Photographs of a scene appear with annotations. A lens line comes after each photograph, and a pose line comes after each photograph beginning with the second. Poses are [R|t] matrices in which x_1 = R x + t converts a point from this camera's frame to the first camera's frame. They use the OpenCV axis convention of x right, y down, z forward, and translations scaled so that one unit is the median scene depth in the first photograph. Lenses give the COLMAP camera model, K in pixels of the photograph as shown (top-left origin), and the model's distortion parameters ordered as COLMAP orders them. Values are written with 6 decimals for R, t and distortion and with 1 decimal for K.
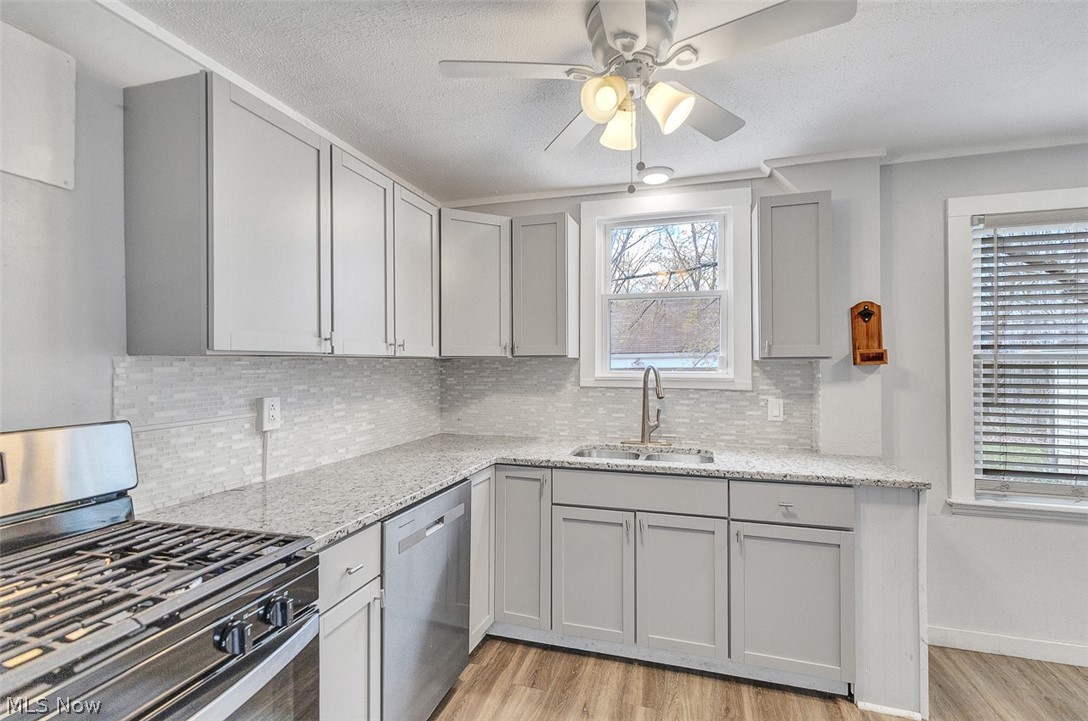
lens RADIAL K [[497.5, 0, 541.5], [0, 497.5, 353.0], [0, 0, 1]] dist [0.007782, -0.001357]
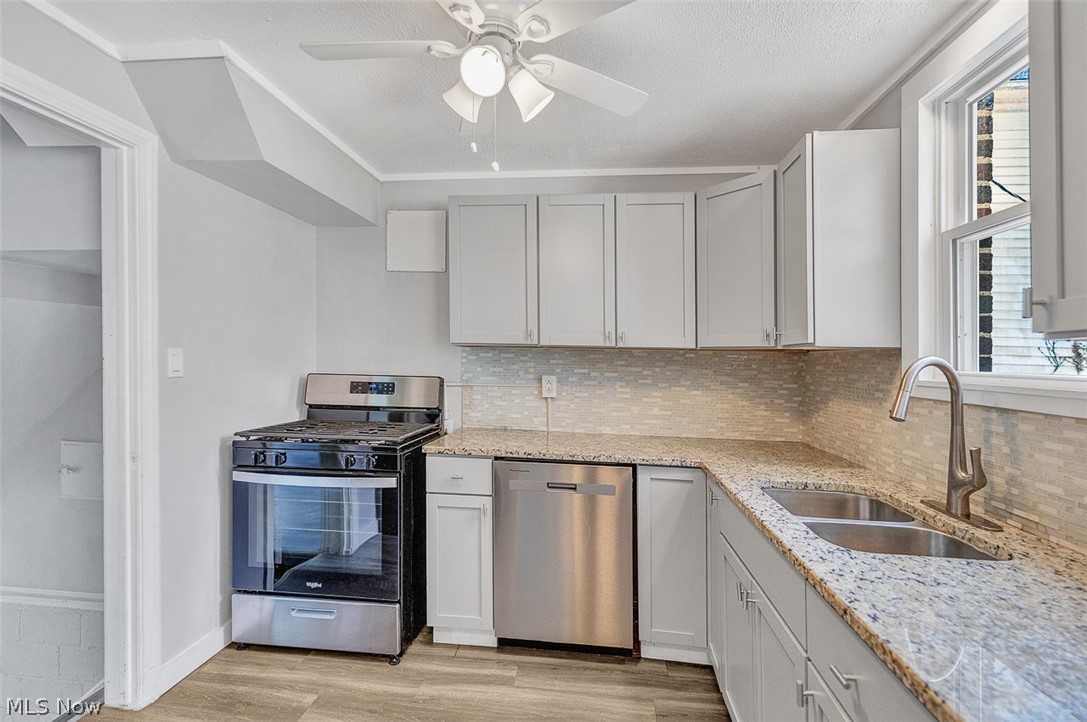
lens RADIAL K [[497.1, 0, 543.4], [0, 497.1, 361.1], [0, 0, 1]] dist [0.007782, -0.001357]
pose [[0.180759, 0.009759, -0.983479, 0.768196], [-0.001283, 0.999952, 0.009687, 0.026764], [0.983527, -0.000489, 0.180763, 0.603517]]
